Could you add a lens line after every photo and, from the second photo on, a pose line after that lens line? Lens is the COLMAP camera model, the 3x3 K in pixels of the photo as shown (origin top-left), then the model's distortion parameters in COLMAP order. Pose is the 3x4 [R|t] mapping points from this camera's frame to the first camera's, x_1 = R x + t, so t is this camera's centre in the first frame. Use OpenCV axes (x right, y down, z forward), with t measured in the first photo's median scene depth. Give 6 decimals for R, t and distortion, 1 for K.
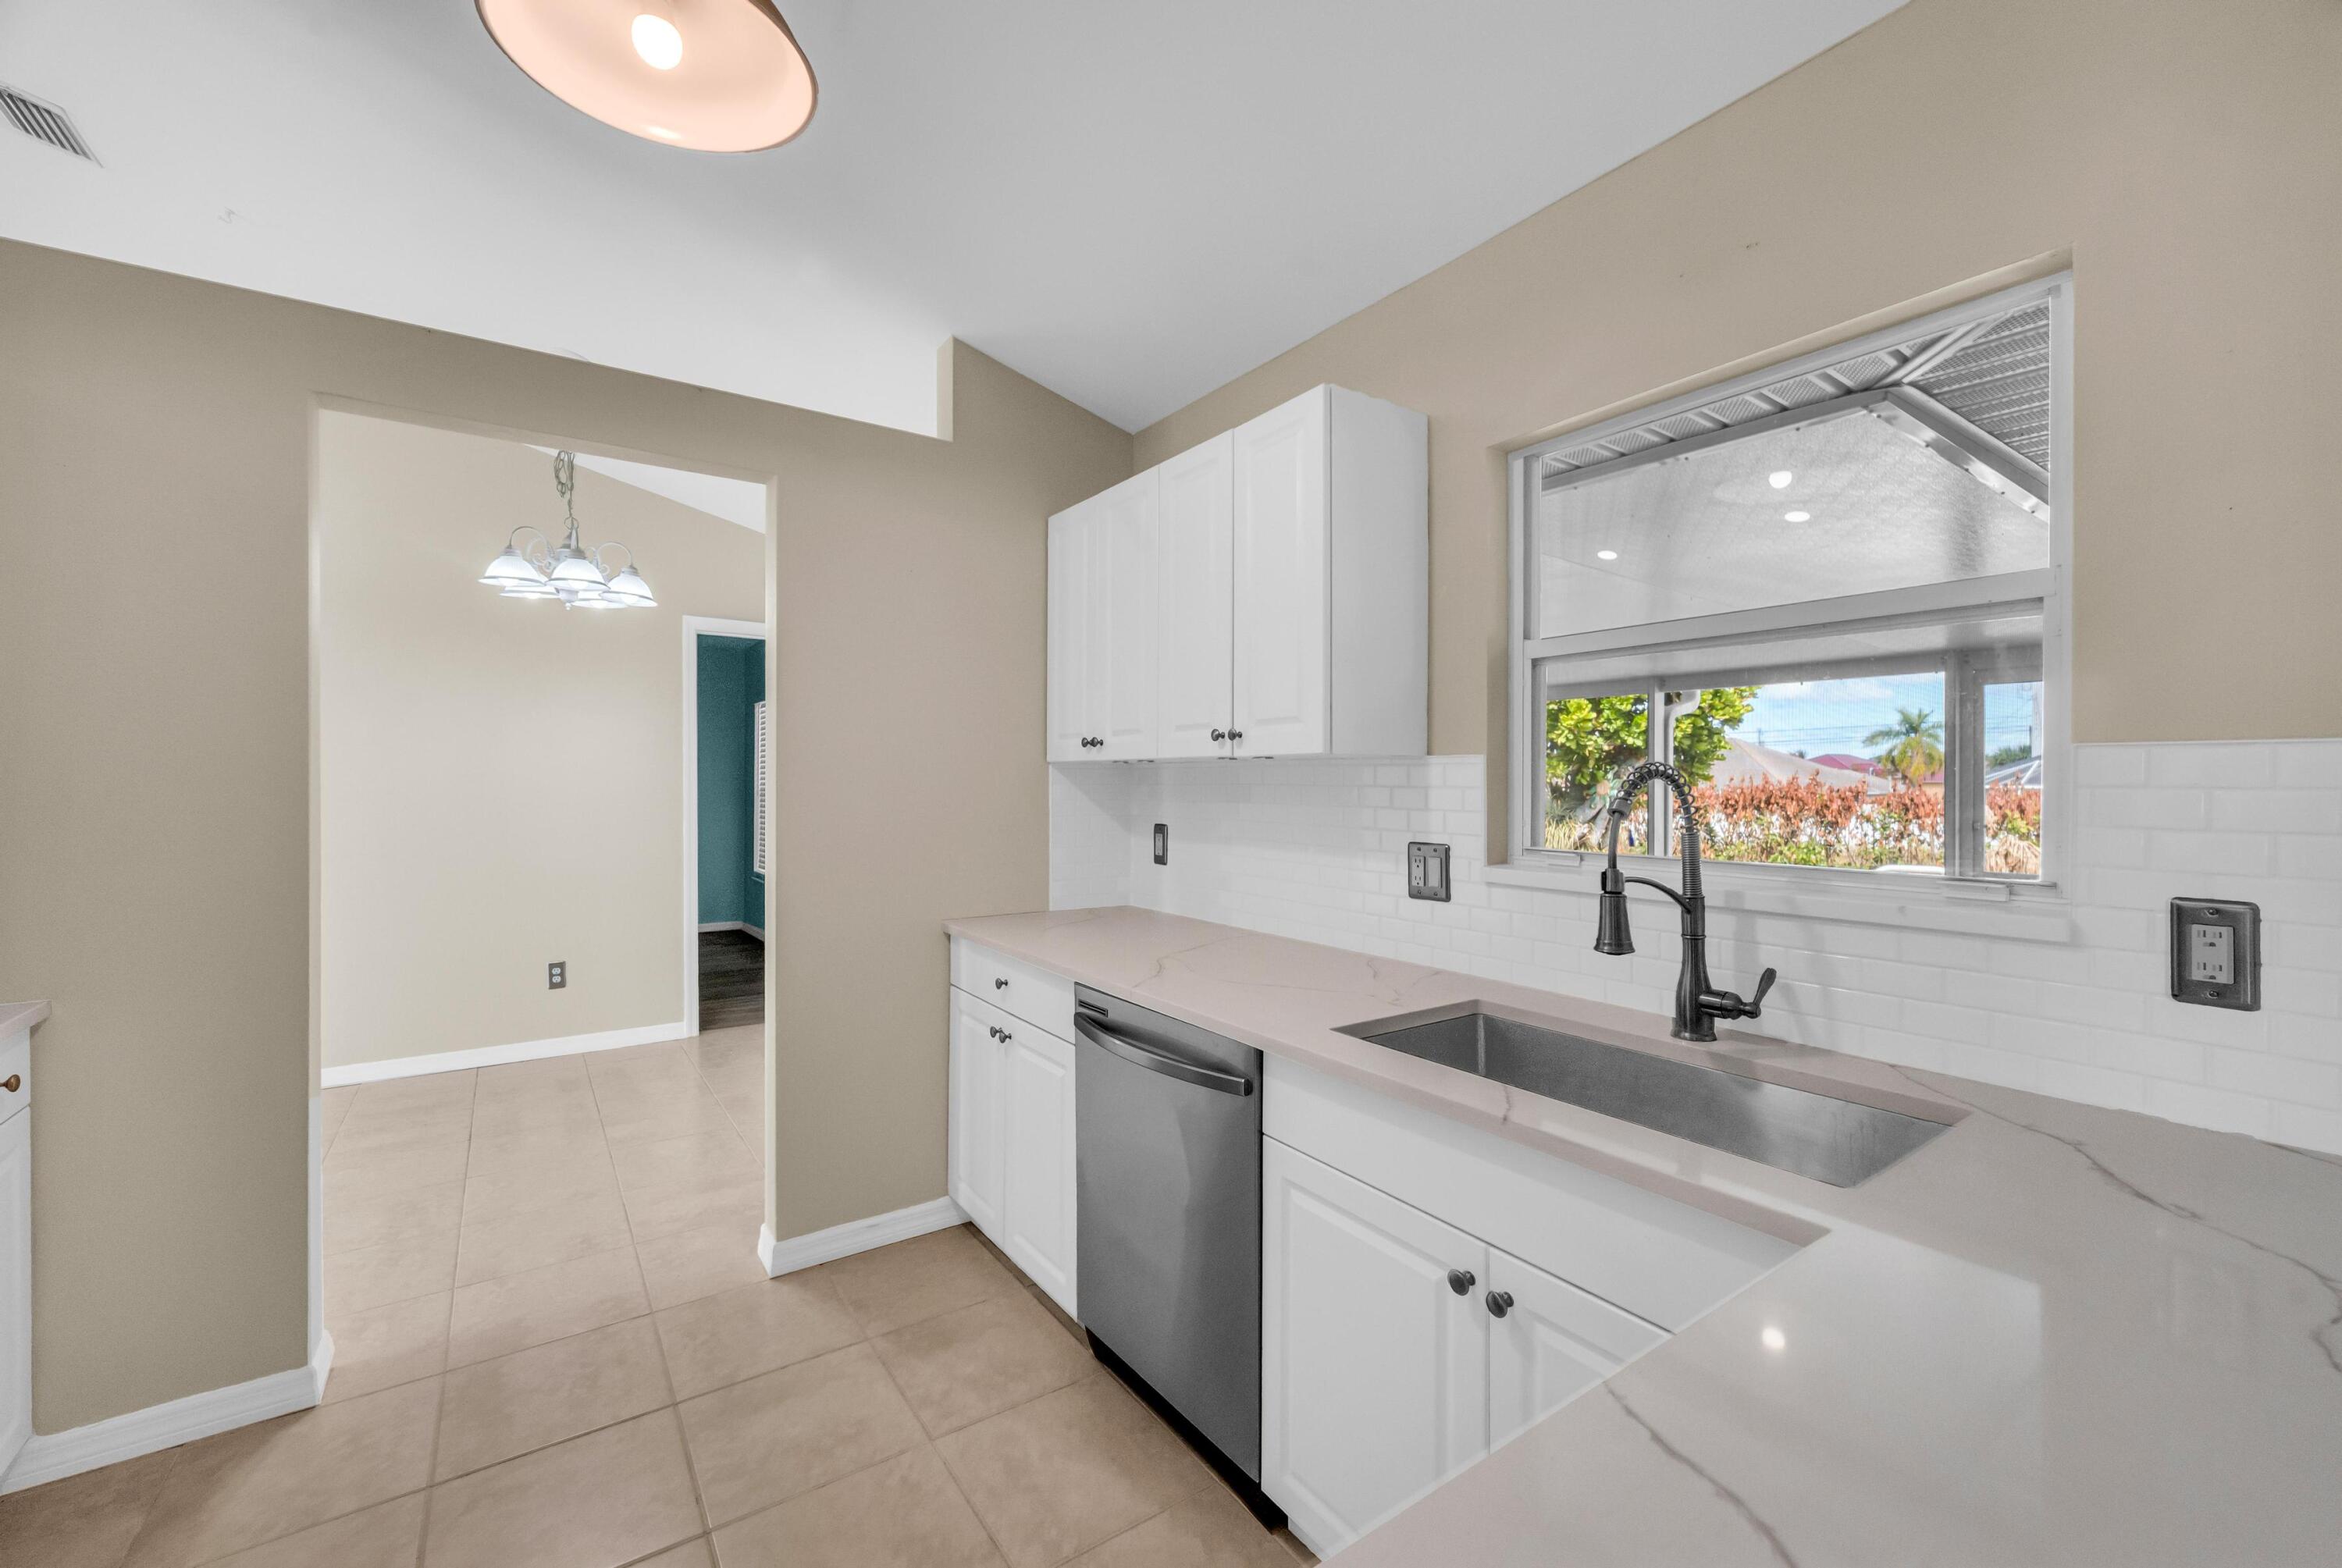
lens RADIAL K [[935.1, 0, 1171.0], [0, 935.1, 784.0], [0, 0, 1]] dist [0.025360, -0.024343]
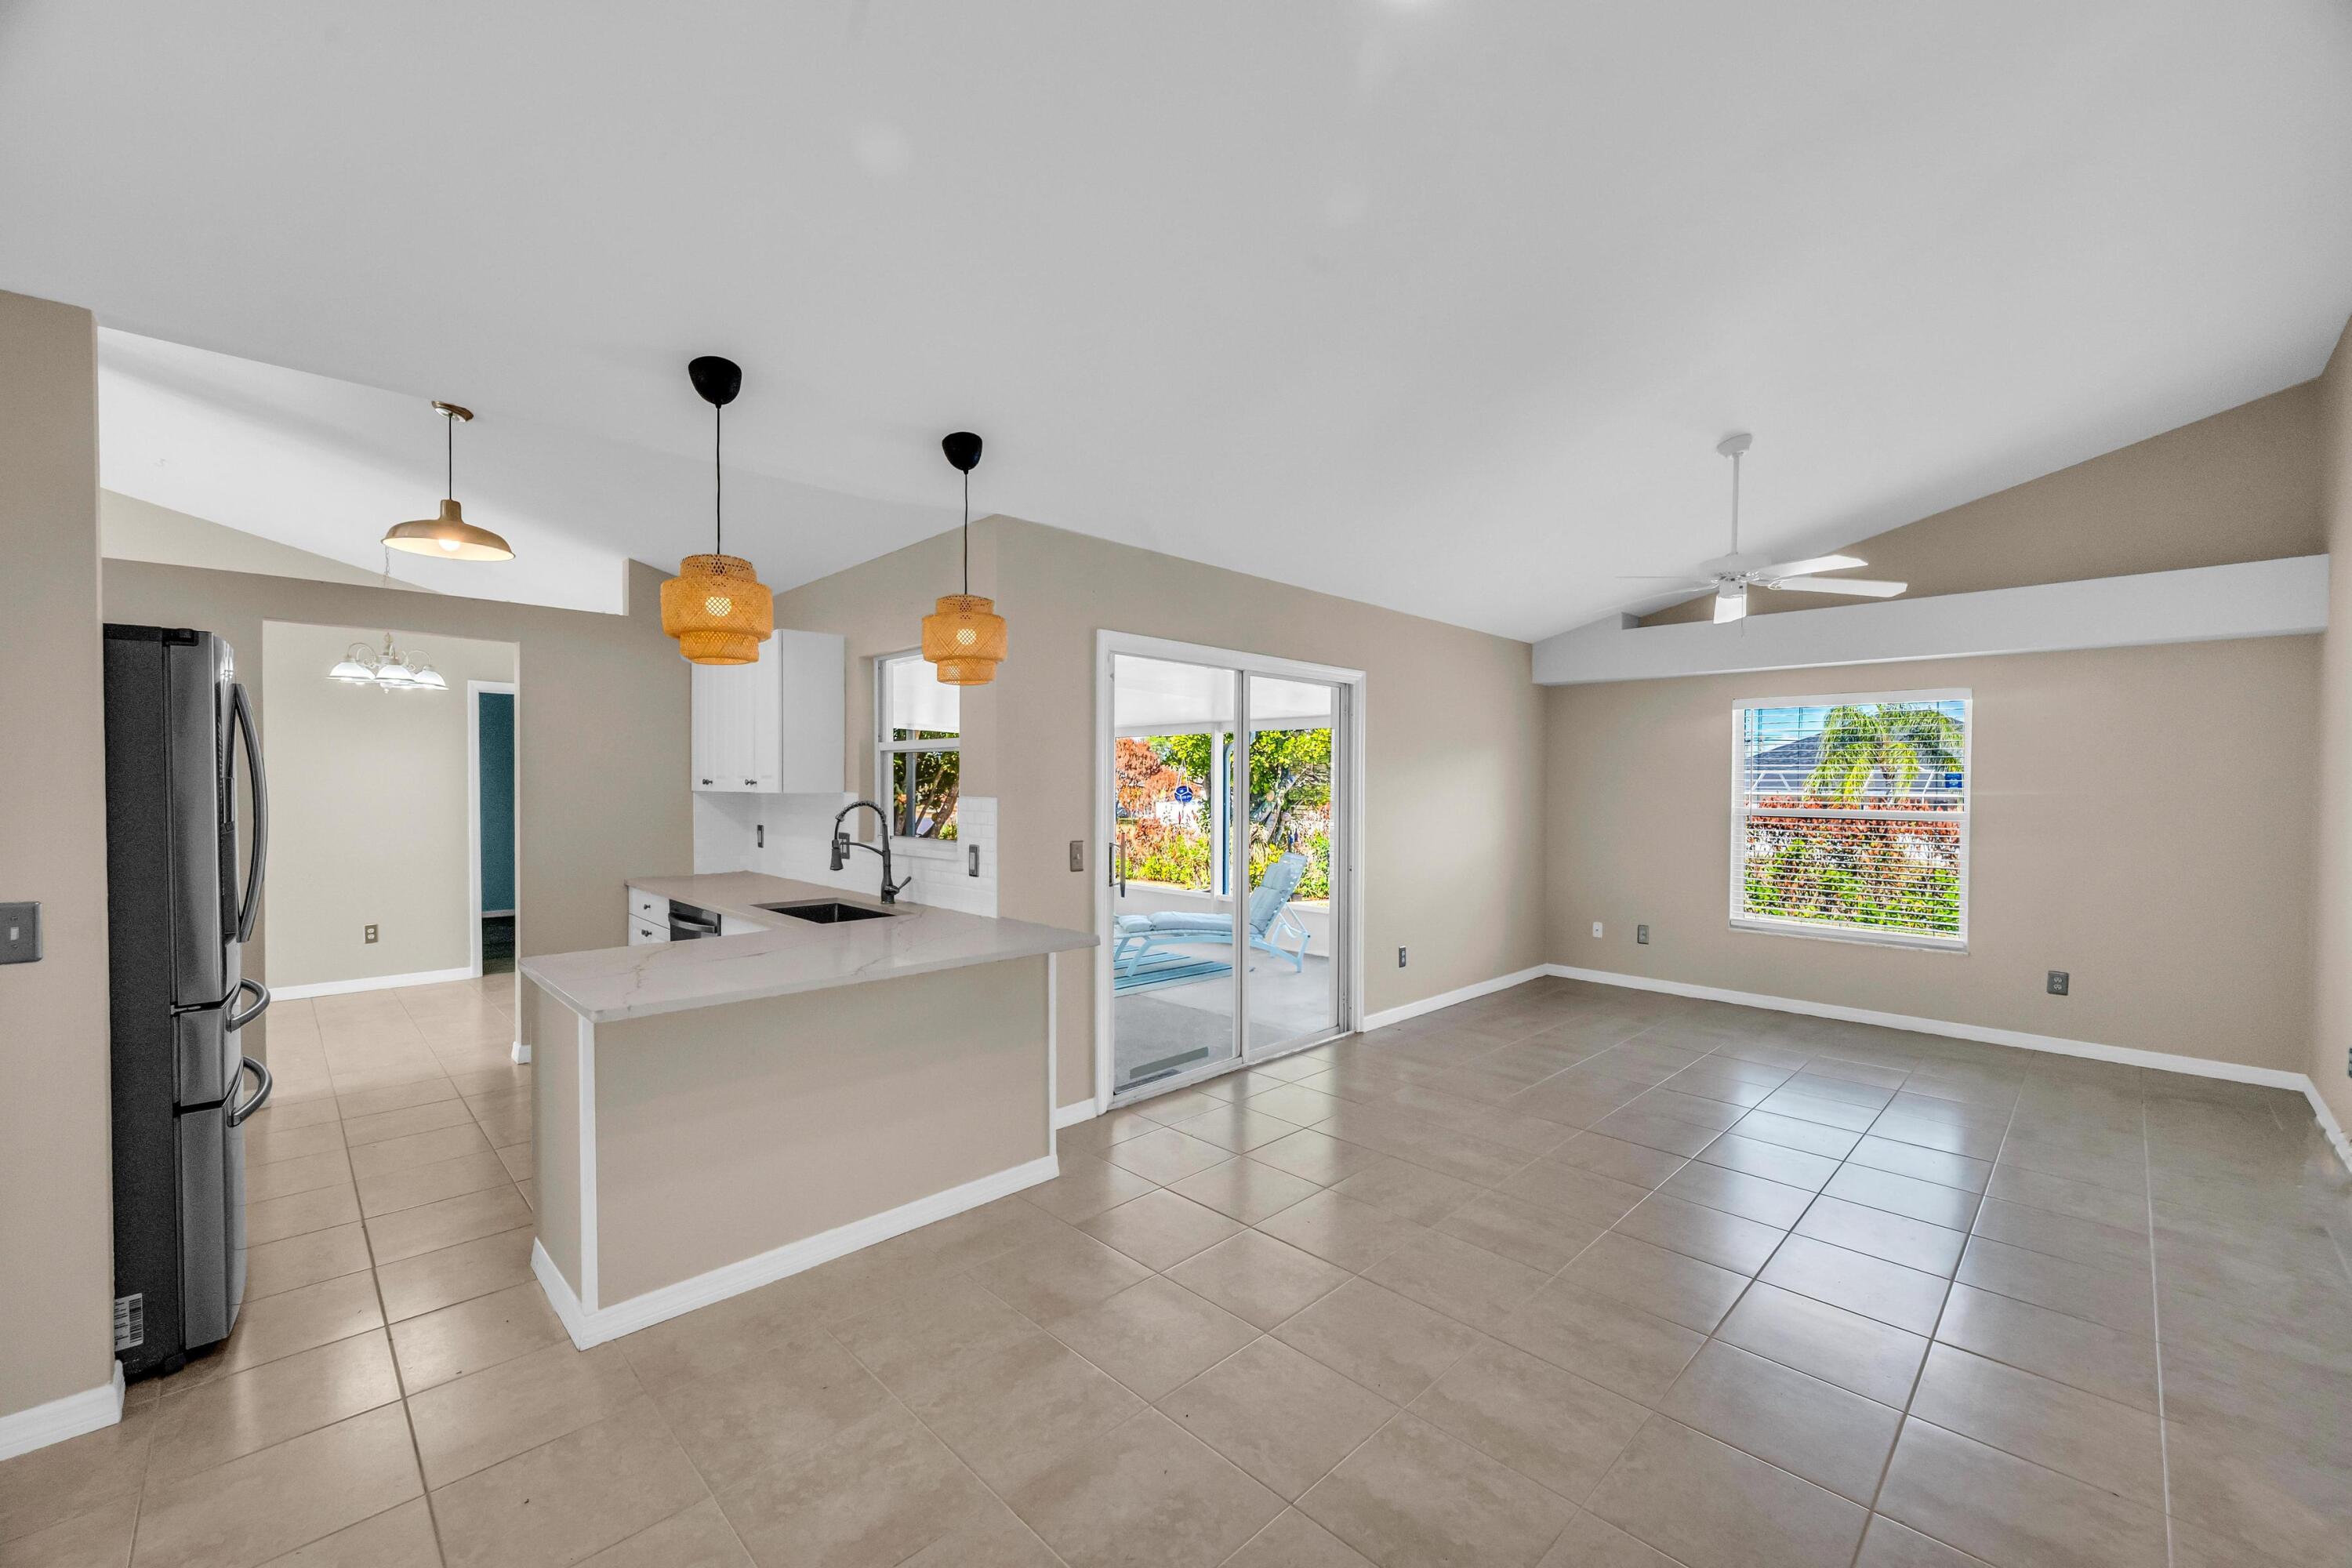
lens RADIAL K [[939.2, 0, 1167.0], [0, 939.2, 797.1], [0, 0, 1]] dist [0.007840, -0.006212]
pose [[0.987292, -0.000719, 0.158915, 0.428512], [-0.000835, 0.999953, 0.009708, -0.026841], [-0.158915, -0.009717, 0.987245, -0.821145]]
